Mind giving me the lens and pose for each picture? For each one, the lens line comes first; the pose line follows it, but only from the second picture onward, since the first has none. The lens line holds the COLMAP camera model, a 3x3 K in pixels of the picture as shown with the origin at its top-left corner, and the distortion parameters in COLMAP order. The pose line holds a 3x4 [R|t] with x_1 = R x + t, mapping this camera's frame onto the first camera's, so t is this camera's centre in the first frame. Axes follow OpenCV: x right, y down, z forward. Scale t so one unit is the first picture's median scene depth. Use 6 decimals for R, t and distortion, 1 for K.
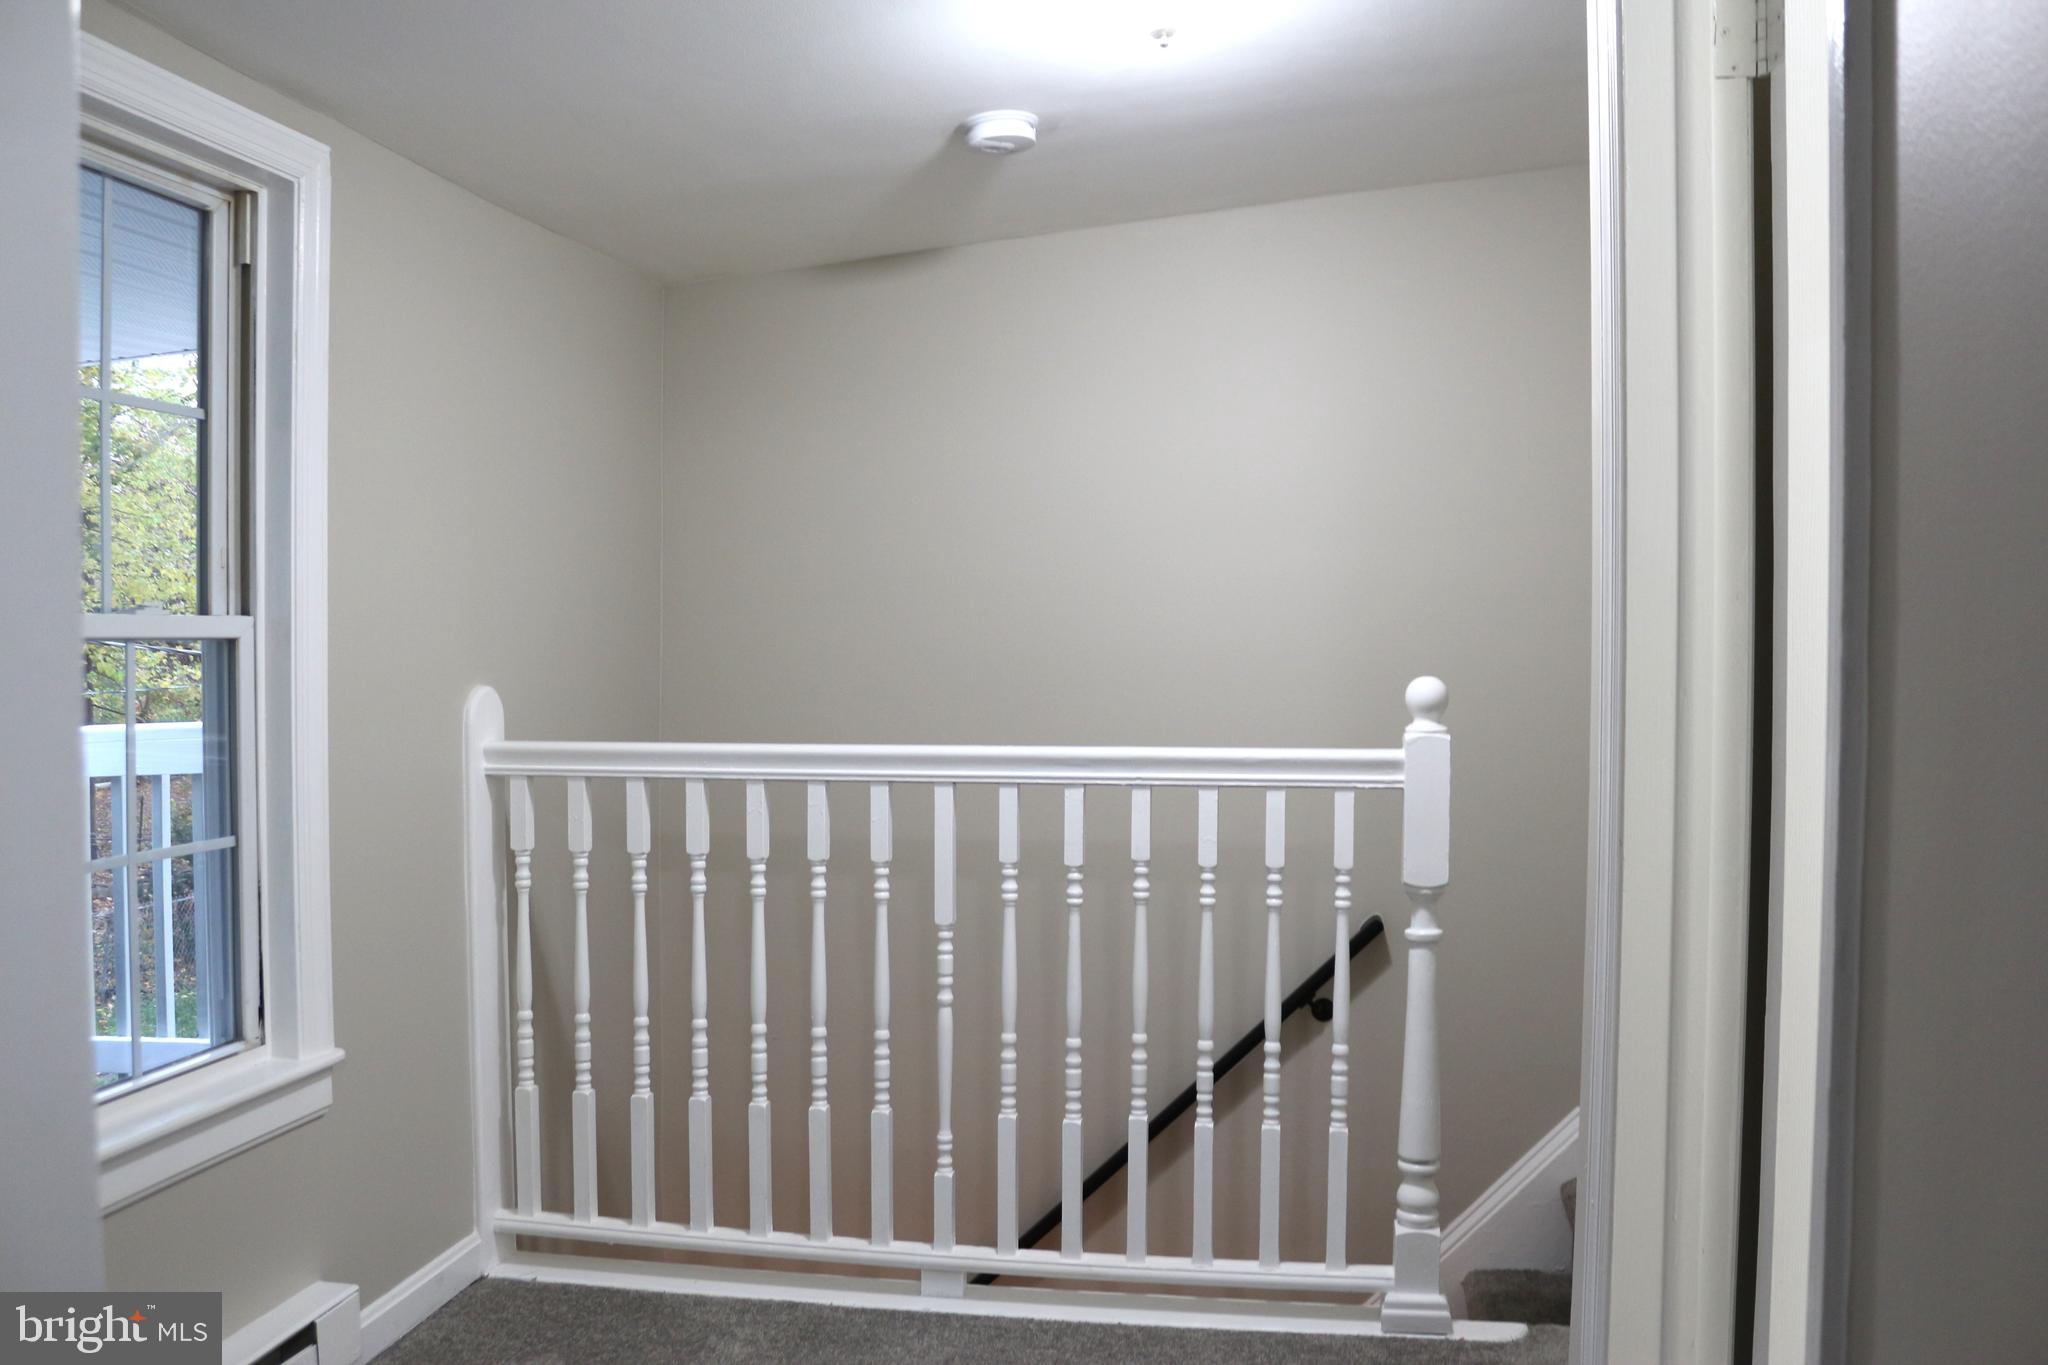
lens RADIAL K [[1808.1, 0, 1027.0], [0, 1808.1, 677.7], [0, 0, 1]] dist [-0.085728, 0.054010]
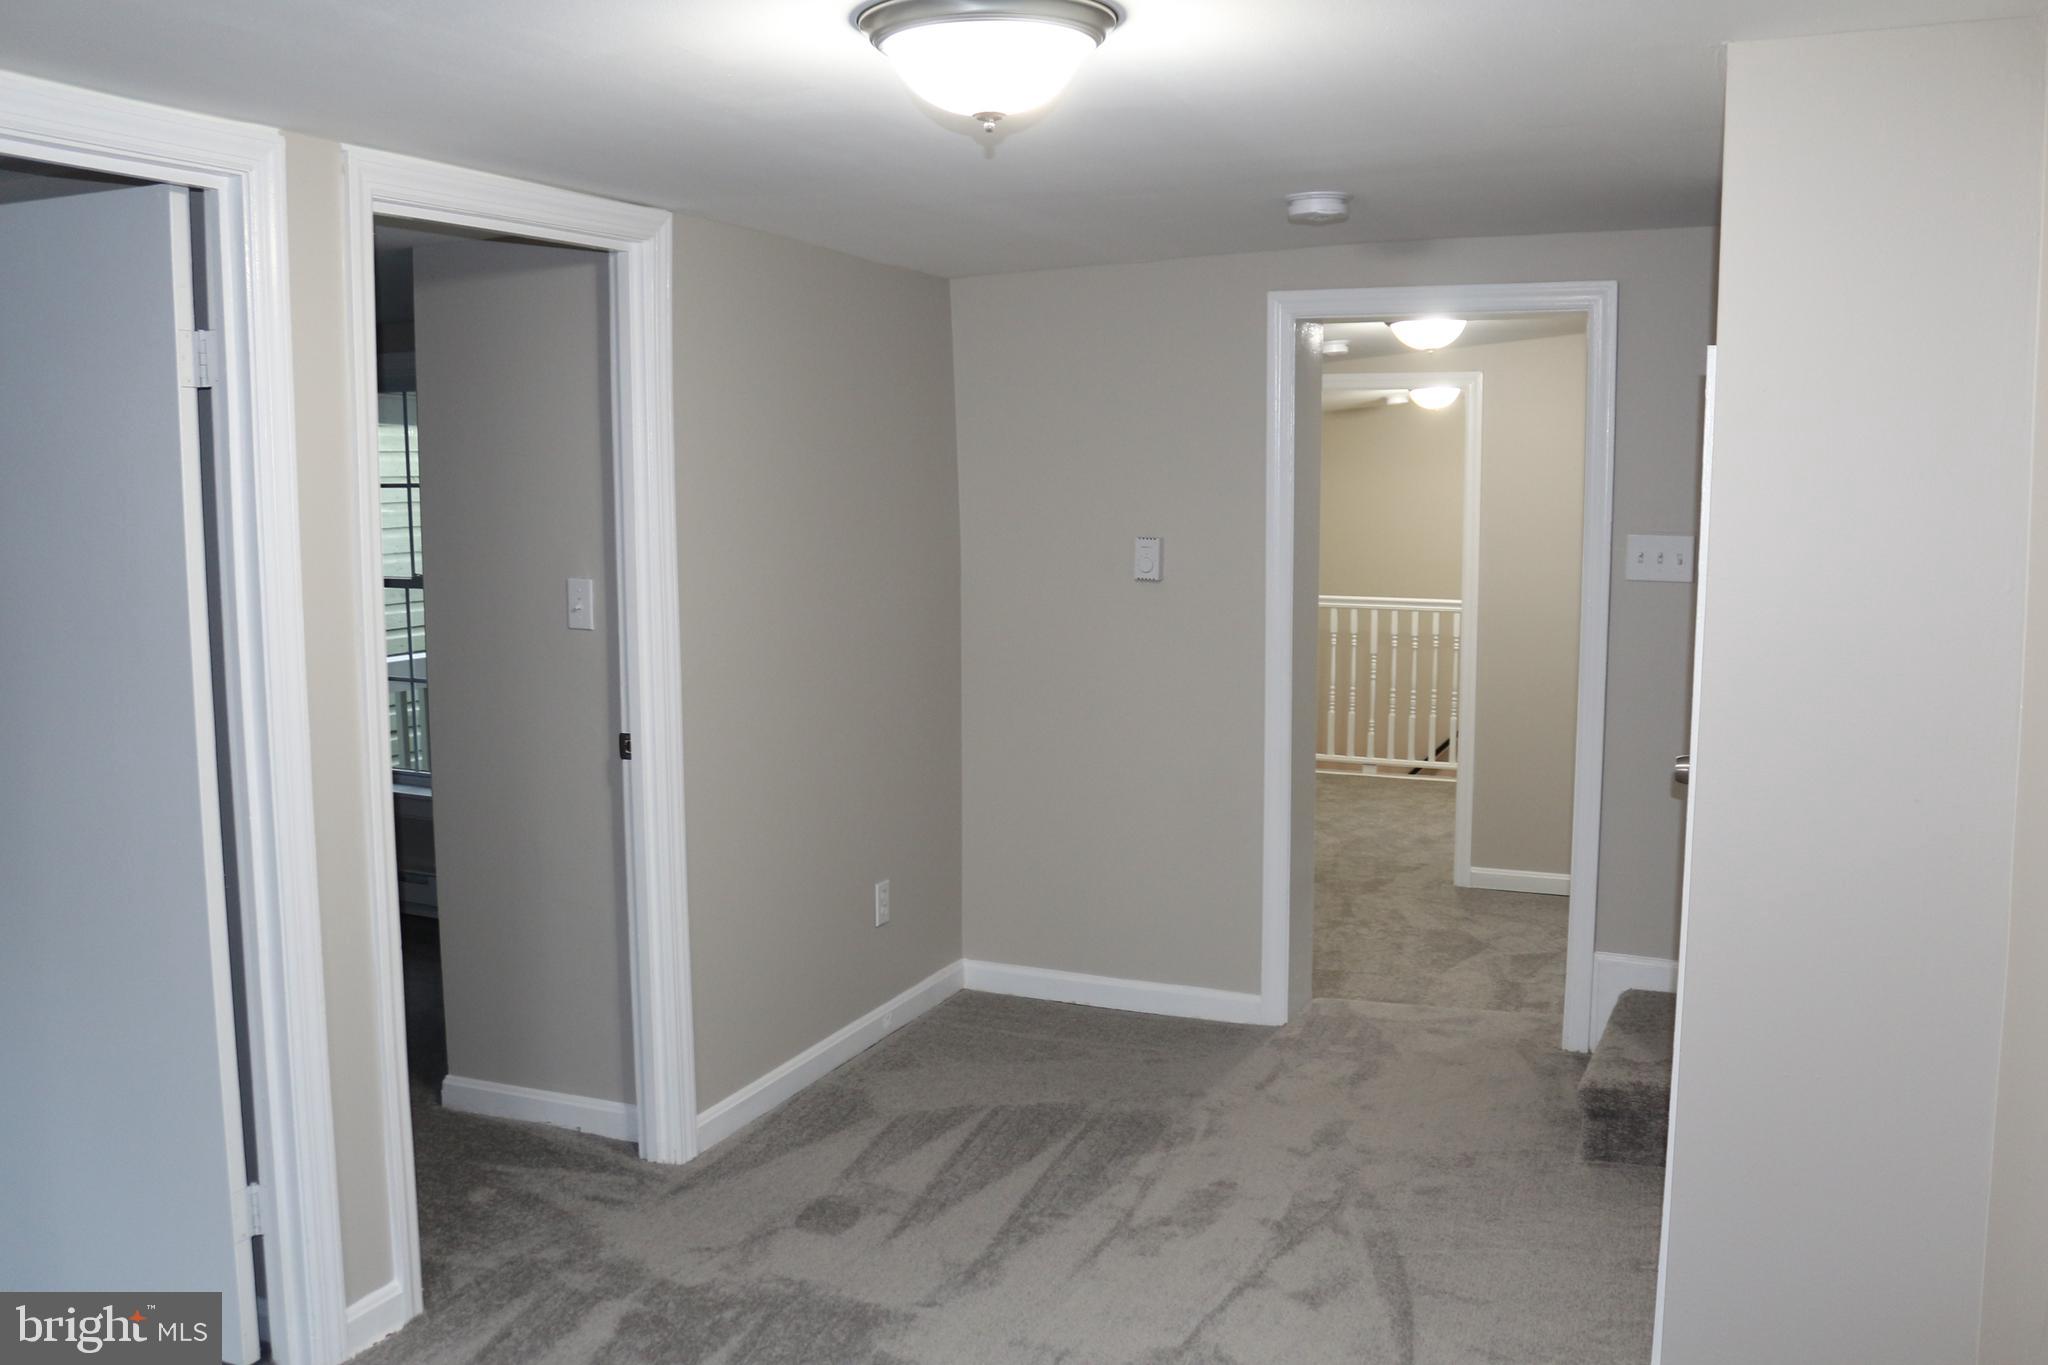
lens RADIAL K [[1808.1, 0, 1025.2], [0, 1808.1, 681.3], [0, 0, 1]] dist [-0.085728, 0.054010]
pose [[0.974375, 0.028984, -0.223052, 0.065570], [-0.004241, 0.993854, 0.110620, -0.162844], [0.224888, -0.106840, 0.968510, -2.206020]]
